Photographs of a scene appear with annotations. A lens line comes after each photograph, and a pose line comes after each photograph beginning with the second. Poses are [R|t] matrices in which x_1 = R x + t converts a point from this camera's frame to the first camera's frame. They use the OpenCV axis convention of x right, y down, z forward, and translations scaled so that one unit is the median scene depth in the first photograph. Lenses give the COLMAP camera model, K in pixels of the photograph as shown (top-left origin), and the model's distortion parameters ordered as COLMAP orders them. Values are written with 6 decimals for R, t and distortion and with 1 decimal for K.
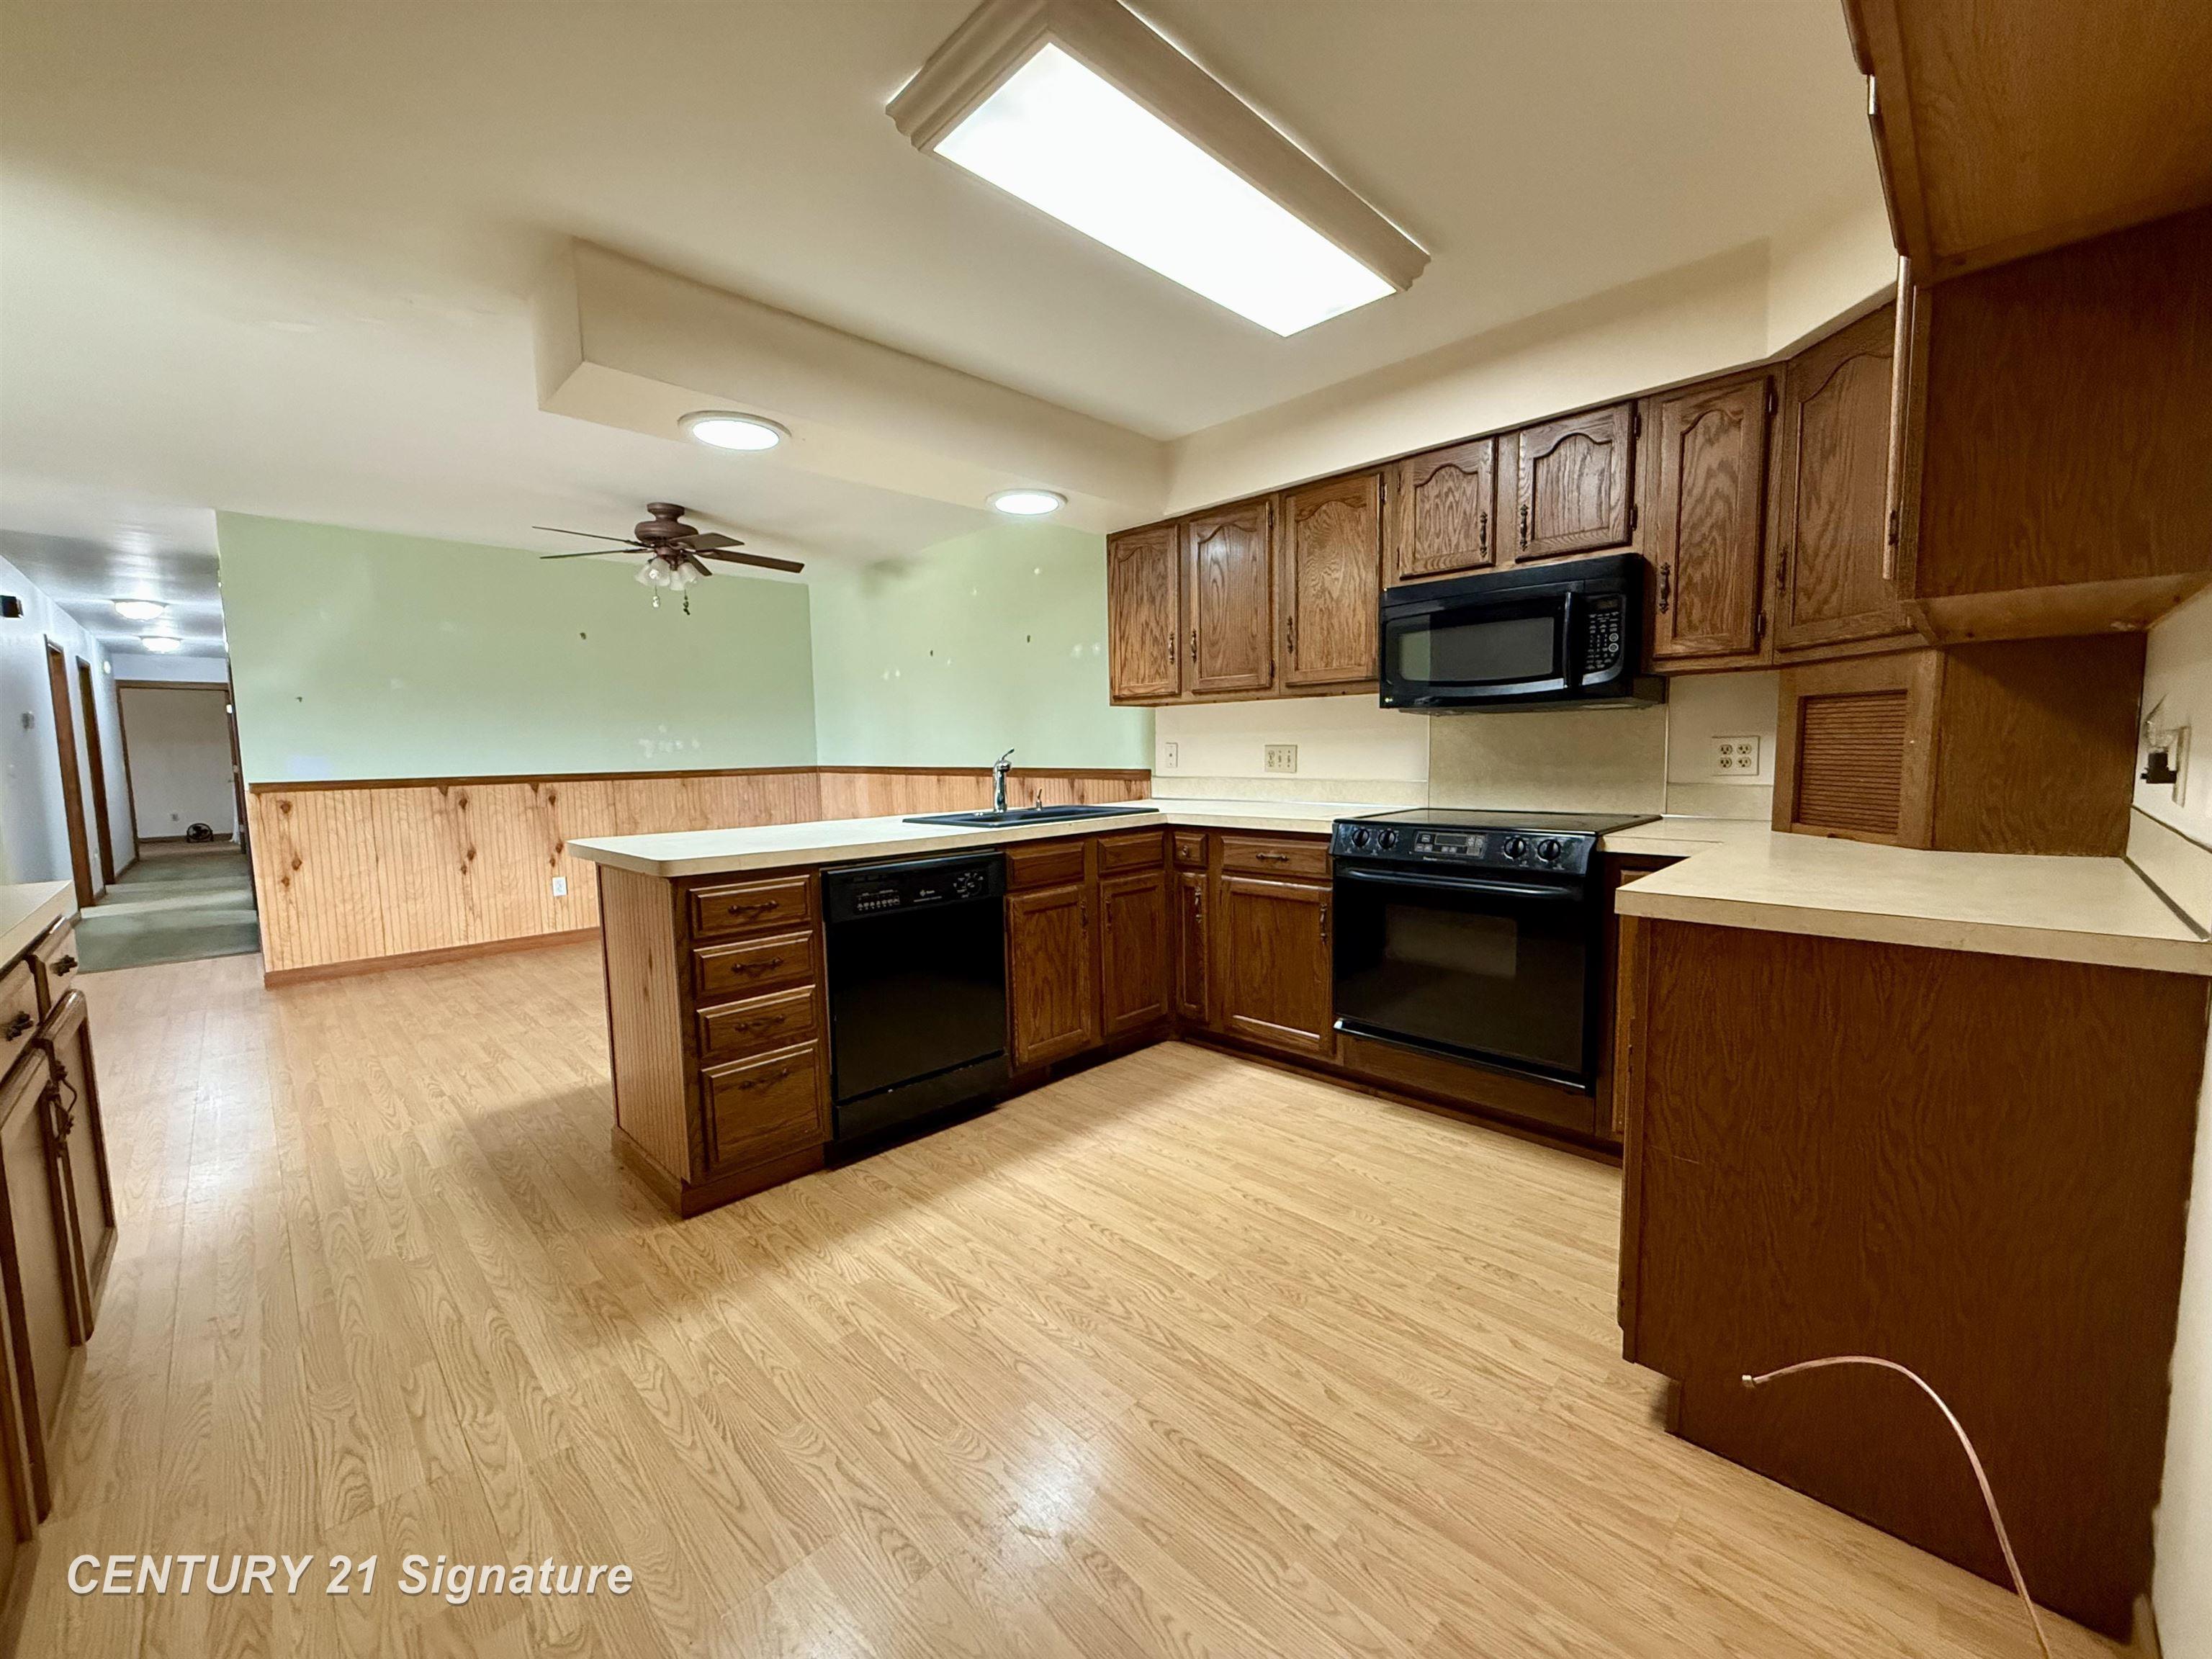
lens RADIAL K [[879.5, 0, 1106.0], [0, 879.5, 829.5], [0, 0, 1]] dist [0.000039, -0.000617]
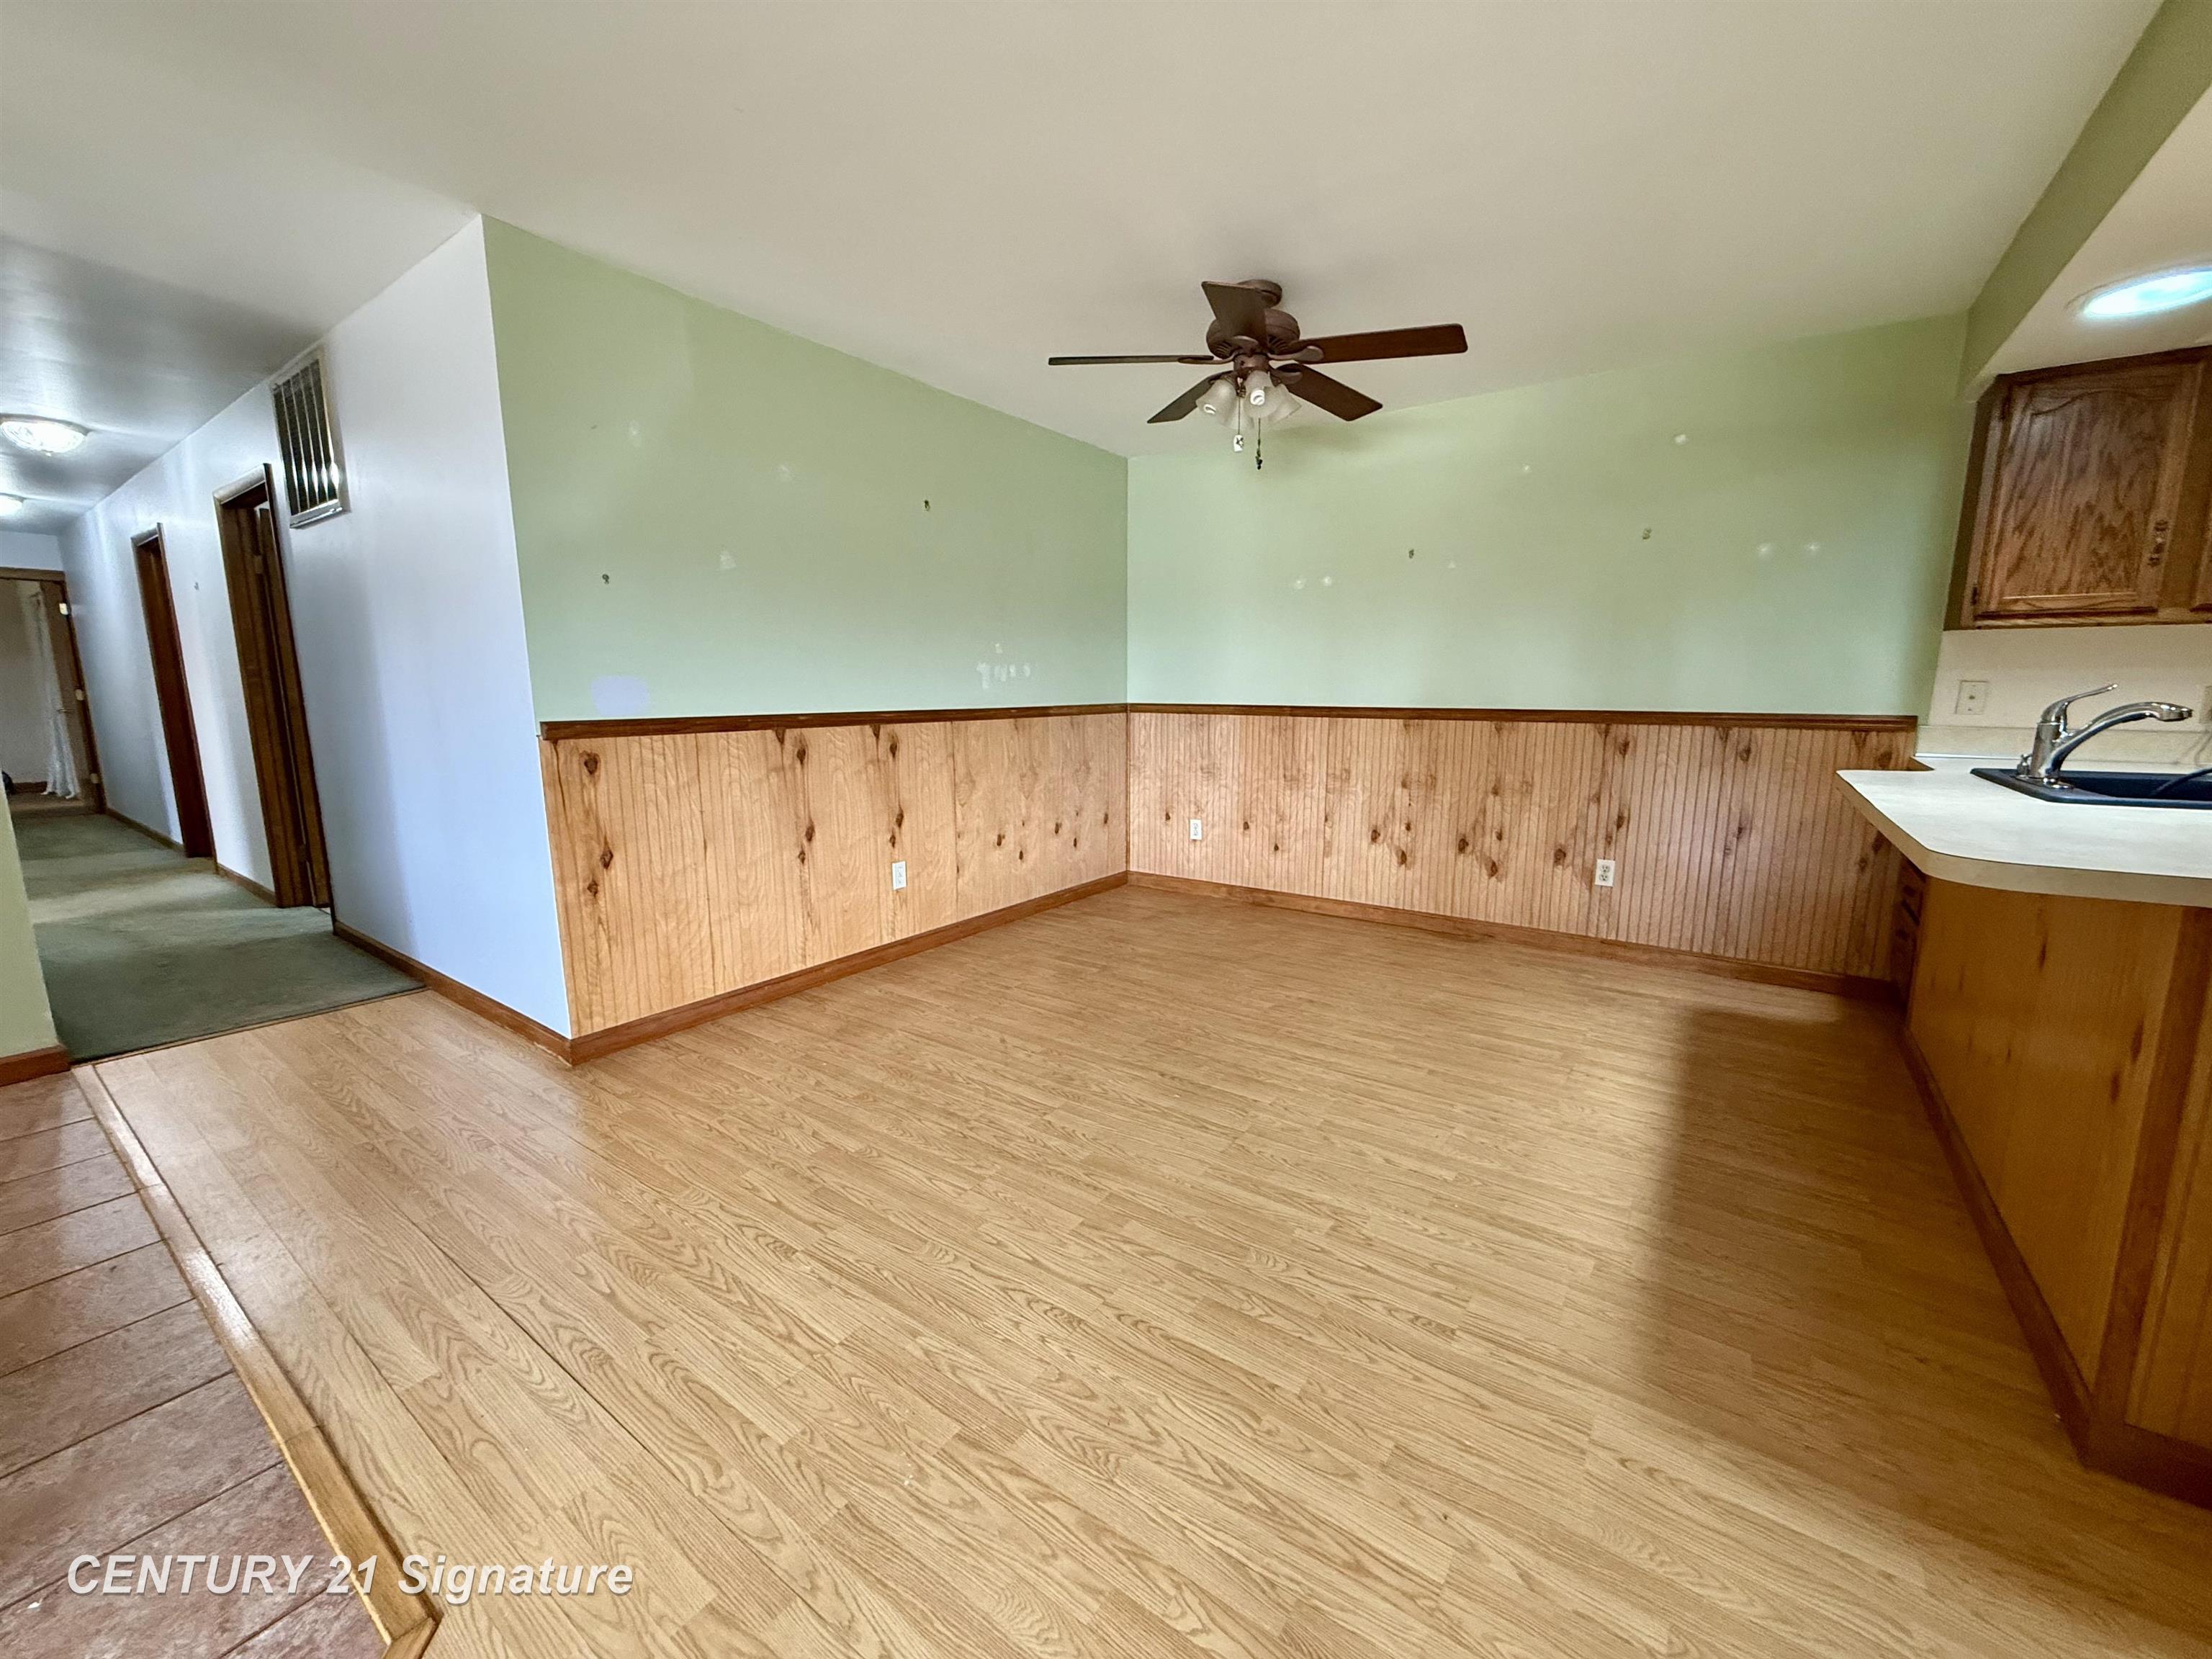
lens RADIAL K [[879.5, 0, 1106.0], [0, 879.5, 829.5], [0, 0, 1]] dist [0.000039, -0.000617]
pose [[0.985448, -0.010408, 0.169661, -0.704604], [-0.001097, 0.997713, 0.067578, -0.021801], [-0.169976, -0.066781, 0.983183, 0.362637]]
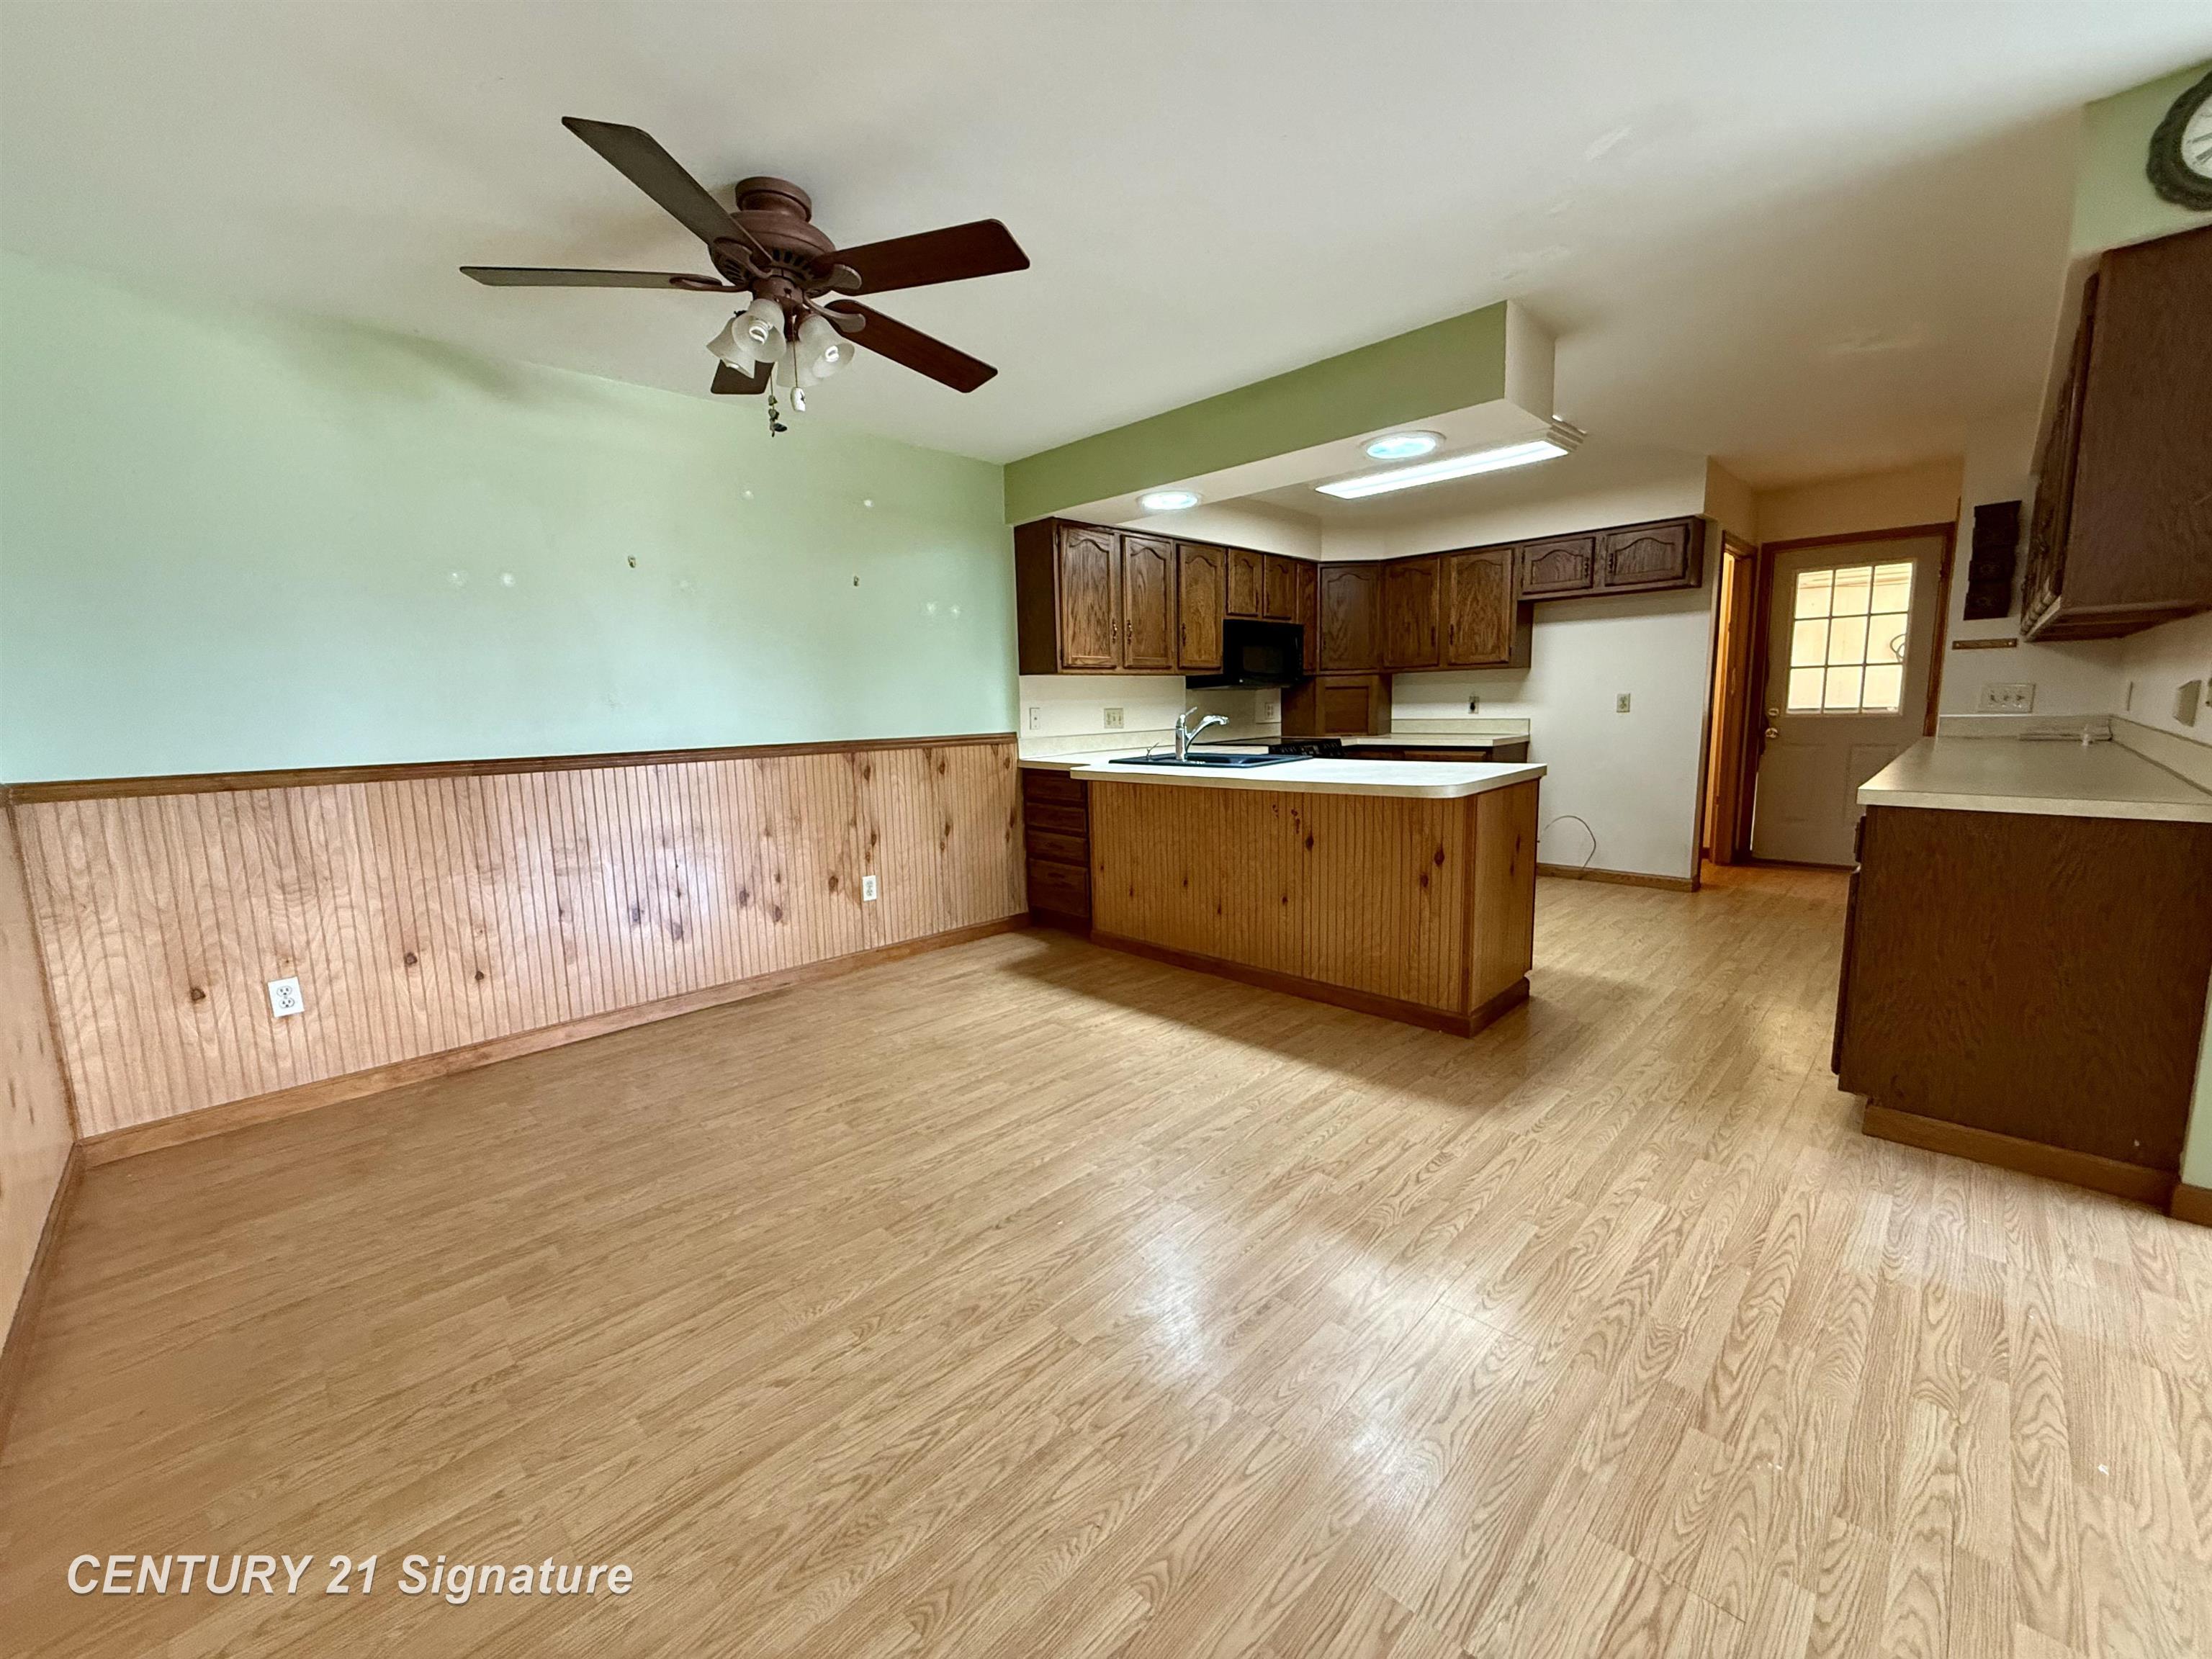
lens RADIAL K [[879.5, 0, 1106.0], [0, 879.5, 829.5], [0, 0, 1]] dist [0.000039, -0.000617]
pose [[-0.004030, -0.125528, 0.992082, -0.992328], [0.119567, 0.984912, 0.125107, -0.069030], [-0.992818, 0.119124, 0.011040, 0.842226]]
